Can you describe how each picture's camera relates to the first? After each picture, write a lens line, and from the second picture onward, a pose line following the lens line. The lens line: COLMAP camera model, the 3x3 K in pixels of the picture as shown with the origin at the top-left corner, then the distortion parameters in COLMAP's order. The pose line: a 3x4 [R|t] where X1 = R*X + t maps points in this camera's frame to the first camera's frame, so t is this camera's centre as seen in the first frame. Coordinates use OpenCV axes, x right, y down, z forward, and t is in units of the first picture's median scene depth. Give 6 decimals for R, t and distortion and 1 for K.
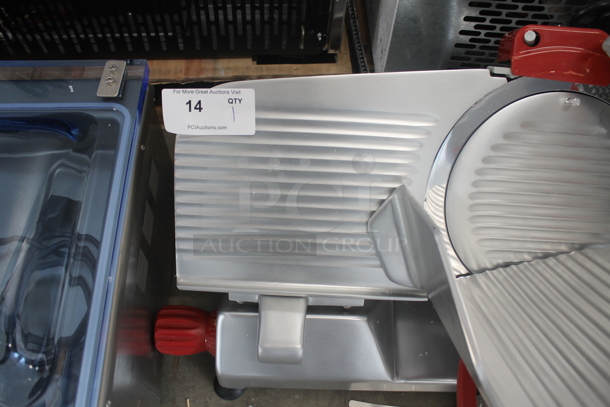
lens RADIAL K [[519.2, 0, 305.0], [0, 519.2, 203.5], [0, 0, 1]] dist [-0.162674, 0.150340]
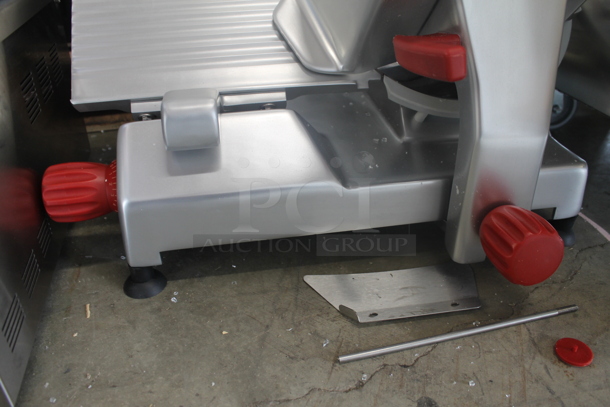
lens RADIAL K [[519.2, 0, 305.0], [0, 519.2, 203.5], [0, 0, 1]] dist [-0.162674, 0.150340]
pose [[0.980976, -0.143513, 0.130728, 0.004168], [0.188558, 0.864557, -0.465819, 0.772243], [-0.046171, 0.481607, 0.875170, 0.317030]]
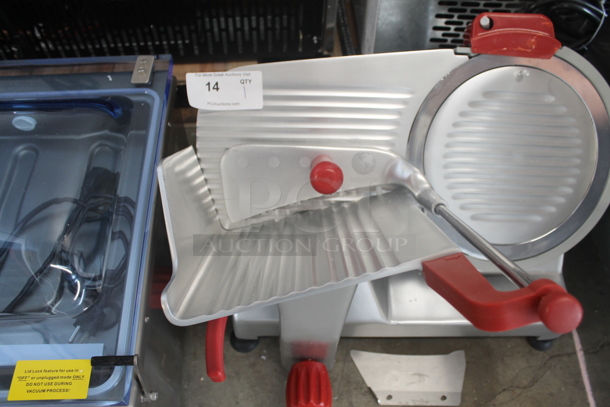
lens RADIAL K [[515.1, 0, 305.0], [0, 515.1, 203.5], [0, 0, 1]] dist [-0.169911, 0.160104]
pose [[0.999558, -0.028420, -0.008737, 0.006070], [0.027813, 0.997620, -0.063100, 0.155157], [0.010509, 0.062829, 0.997969, -0.171264]]
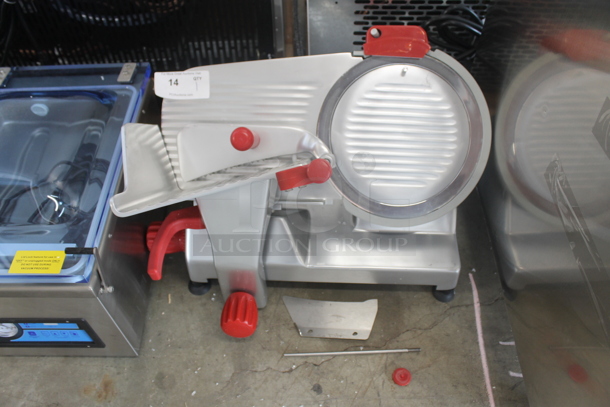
lens RADIAL K [[519.2, 0, 305.0], [0, 519.2, 203.5], [0, 0, 1]] dist [-0.162674, 0.150340]
pose [[0.997952, -0.018087, -0.061362, 0.280136], [0.008321, 0.987749, -0.155826, 0.422938], [0.063429, 0.154997, 0.985877, -0.503672]]
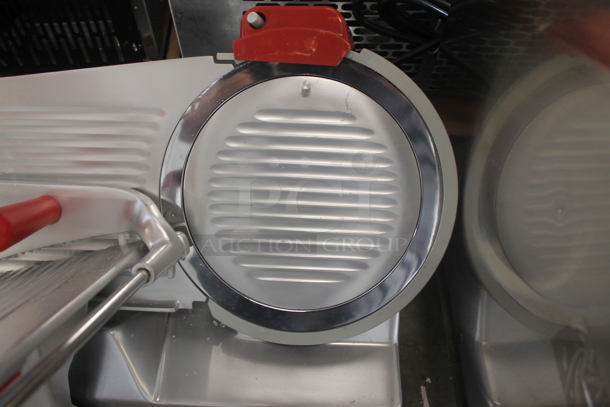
lens RADIAL K [[515.1, 0, 305.0], [0, 515.1, 203.5], [0, 0, 1]] dist [-0.169911, 0.160104]
pose [[0.999160, -0.016773, -0.037385, 0.509132], [0.013881, 0.996987, -0.076318, 0.069149], [0.038552, 0.075735, 0.996382, 0.094064]]
